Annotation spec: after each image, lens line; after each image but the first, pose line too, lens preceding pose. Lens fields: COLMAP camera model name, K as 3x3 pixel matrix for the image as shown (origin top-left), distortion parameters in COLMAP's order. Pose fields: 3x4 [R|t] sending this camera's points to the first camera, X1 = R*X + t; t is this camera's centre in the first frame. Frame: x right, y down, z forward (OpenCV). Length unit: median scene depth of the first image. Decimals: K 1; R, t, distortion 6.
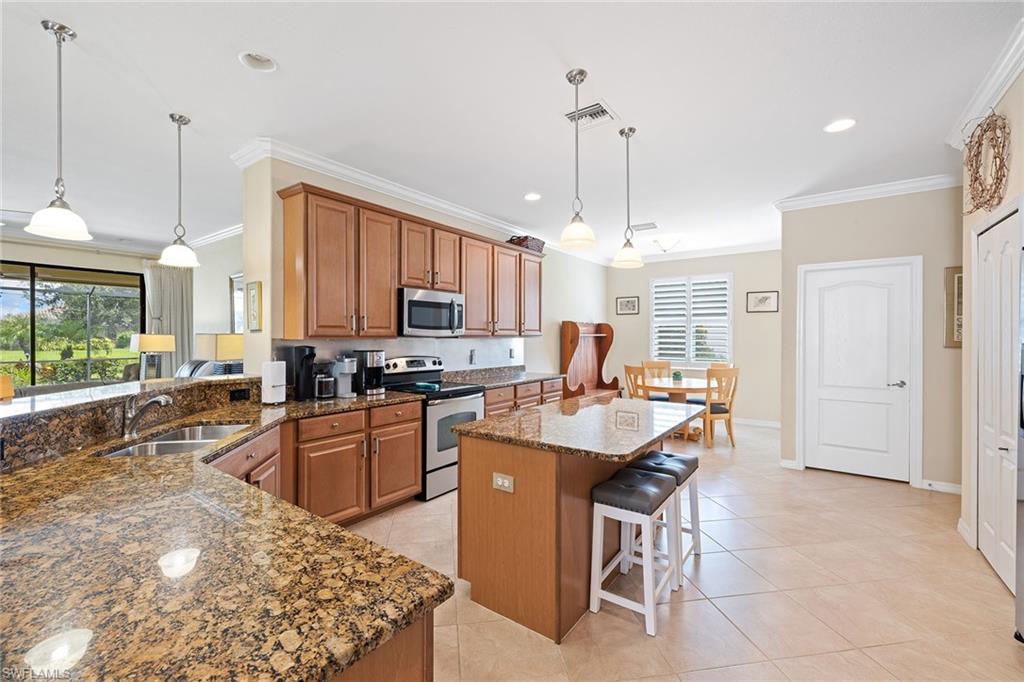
lens RADIAL K [[420.8, 0, 512.0], [0, 420.8, 341.0], [0, 0, 1]] dist [-0.002662, -0.000255]
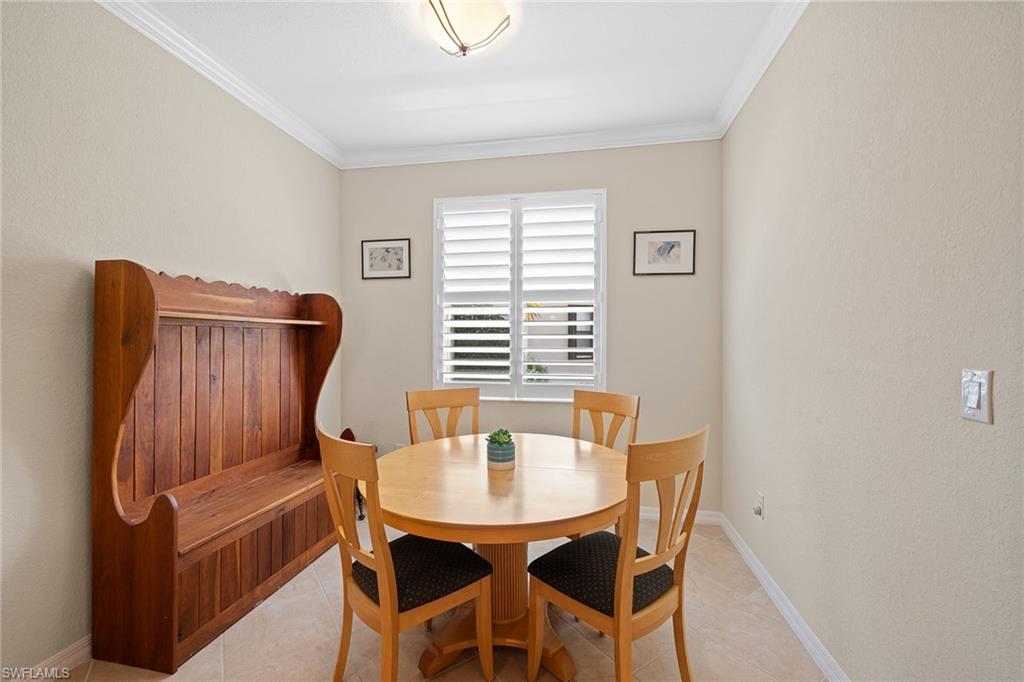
lens RADIAL K [[425.3, 0, 496.9], [0, 425.3, 341.0], [0, 0, 1]] dist [-0.000568, -0.000031]
pose [[0.914824, -0.001844, 0.403848, 0.211831], [0.003373, 0.999990, -0.003074, 0.004135], [-0.403838, 0.004174, 0.914821, 0.575284]]
